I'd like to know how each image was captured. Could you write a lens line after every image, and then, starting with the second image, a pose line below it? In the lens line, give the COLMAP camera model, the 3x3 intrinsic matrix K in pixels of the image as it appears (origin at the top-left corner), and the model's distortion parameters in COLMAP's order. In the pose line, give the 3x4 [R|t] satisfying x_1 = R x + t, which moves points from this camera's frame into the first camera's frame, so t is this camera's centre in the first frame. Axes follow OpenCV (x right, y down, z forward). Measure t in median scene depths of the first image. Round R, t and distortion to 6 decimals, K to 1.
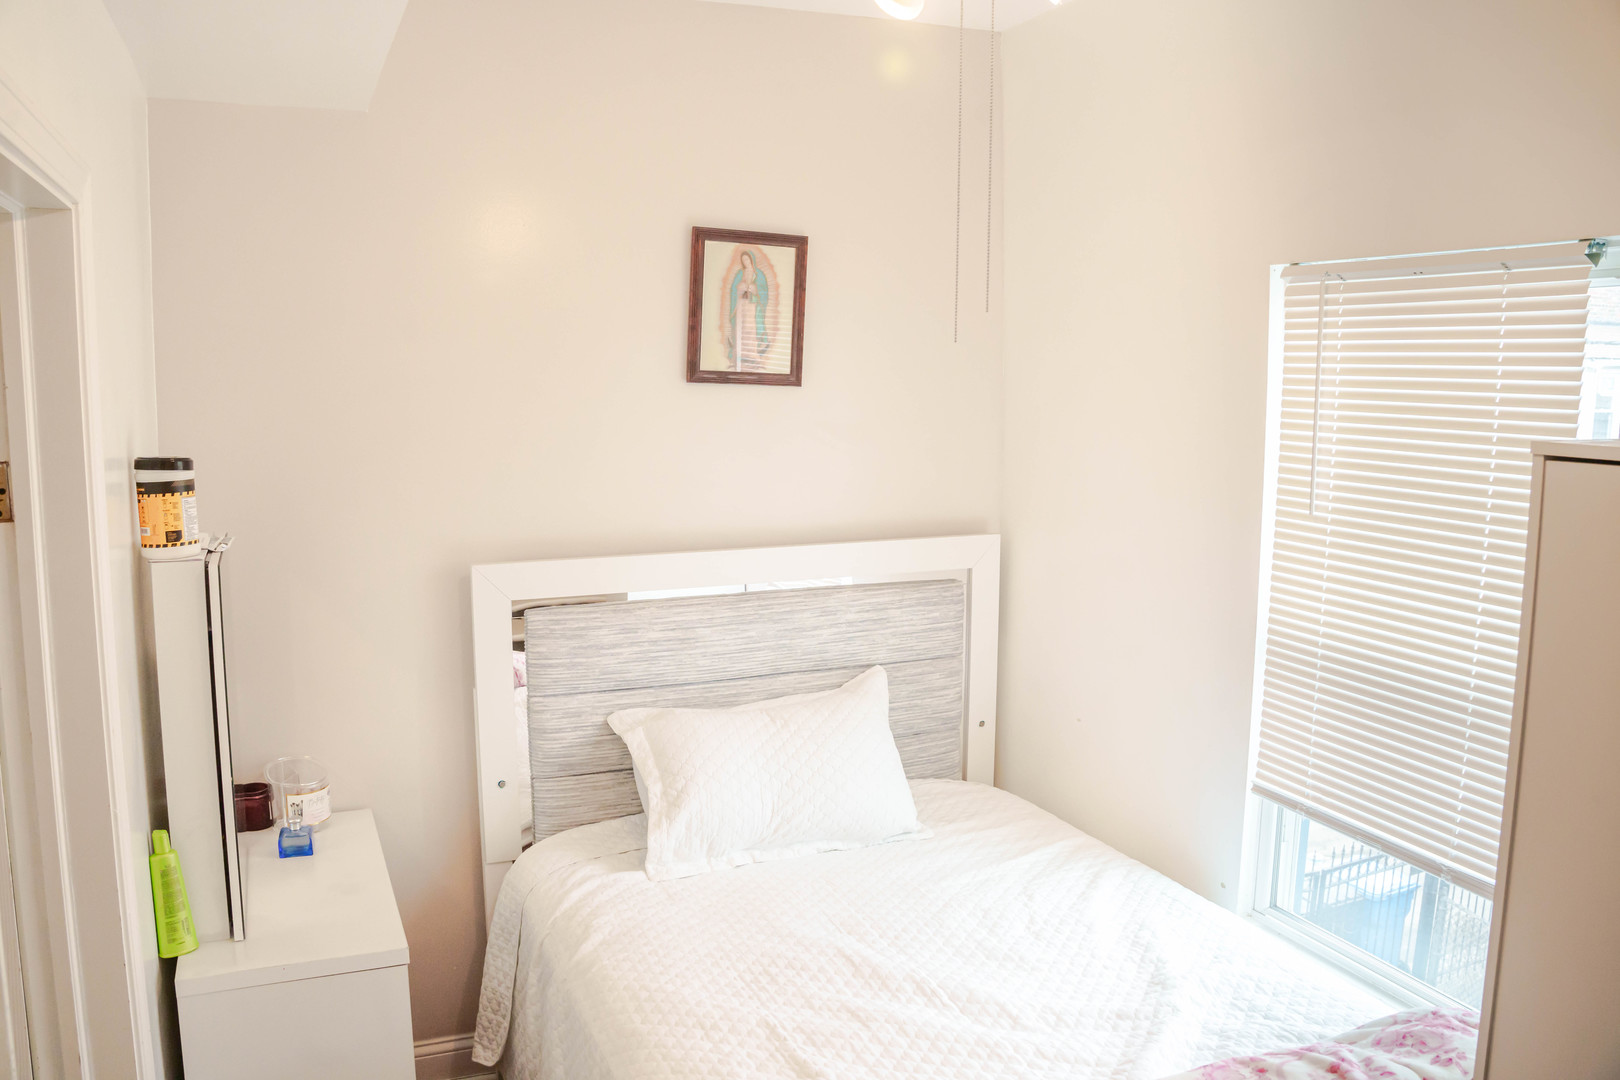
lens RADIAL K [[1279.1, 0, 813.5], [0, 1279.1, 534.7], [0, 0, 1]] dist [-0.188566, 0.127208]
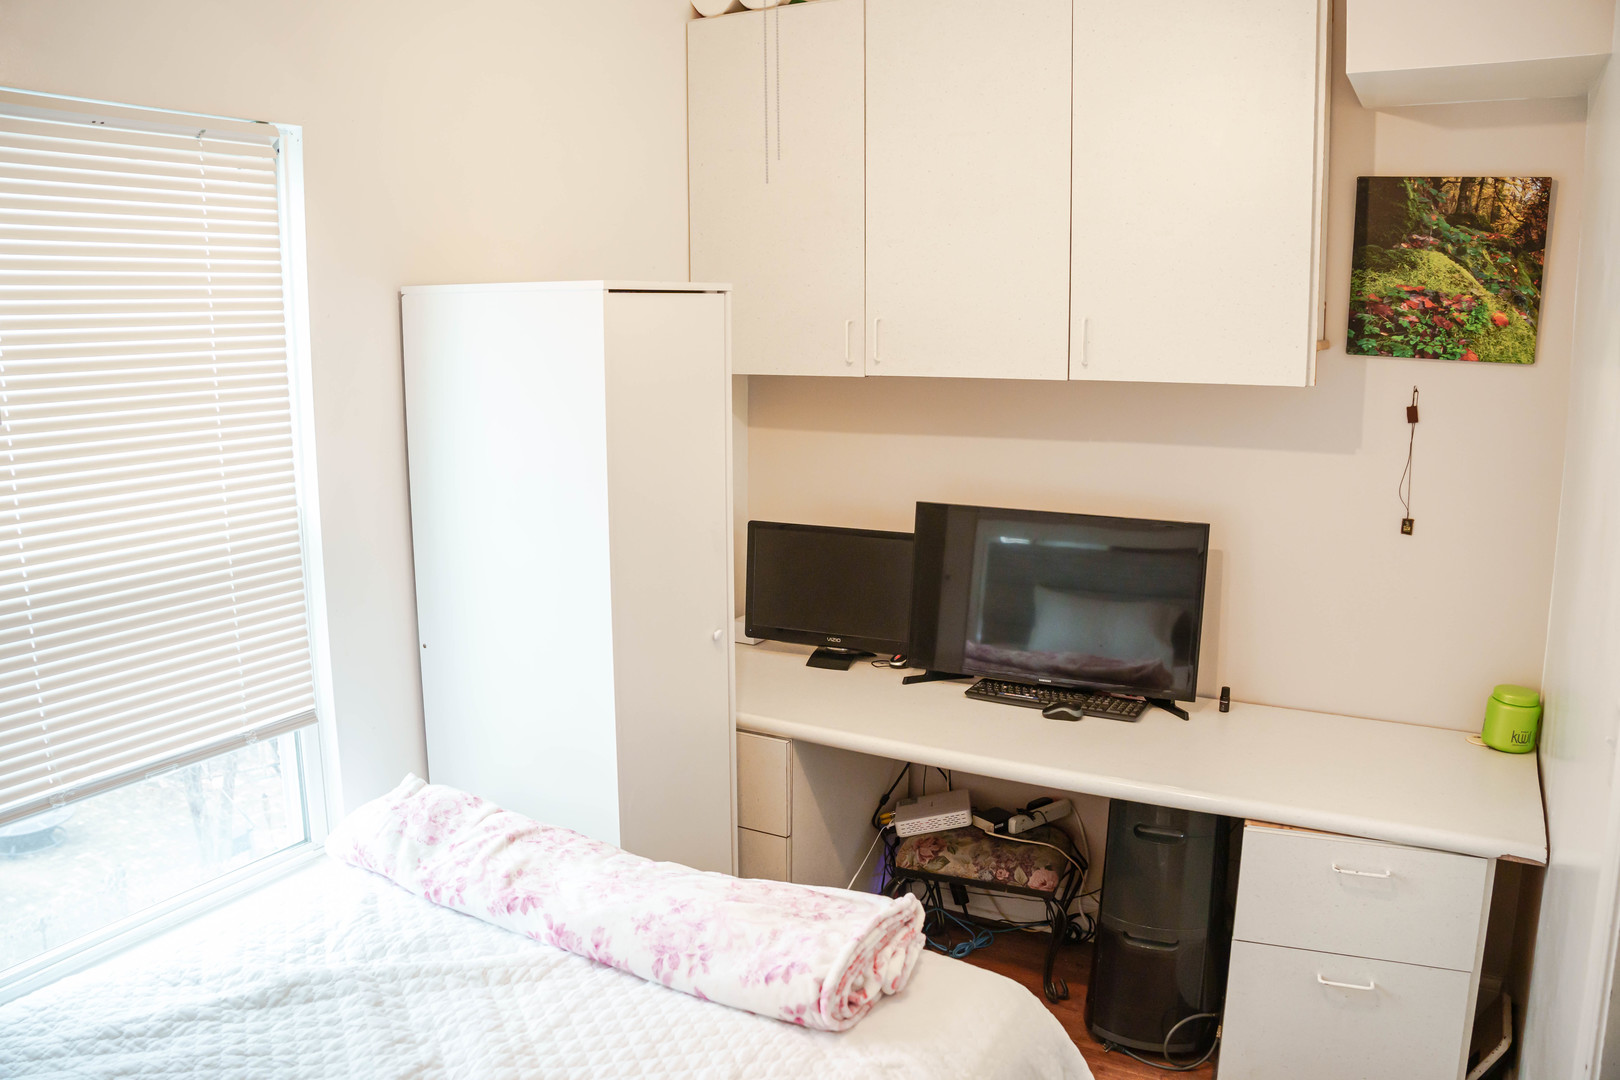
lens RADIAL K [[1279.1, 0, 813.5], [0, 1279.1, 534.7], [0, 0, 1]] dist [-0.188566, 0.127208]
pose [[-0.635738, -0.130299, 0.760828, -0.539446], [0.102131, 0.962786, 0.250226, -0.094310], [-0.765119, 0.236782, -0.598772, 1.220544]]
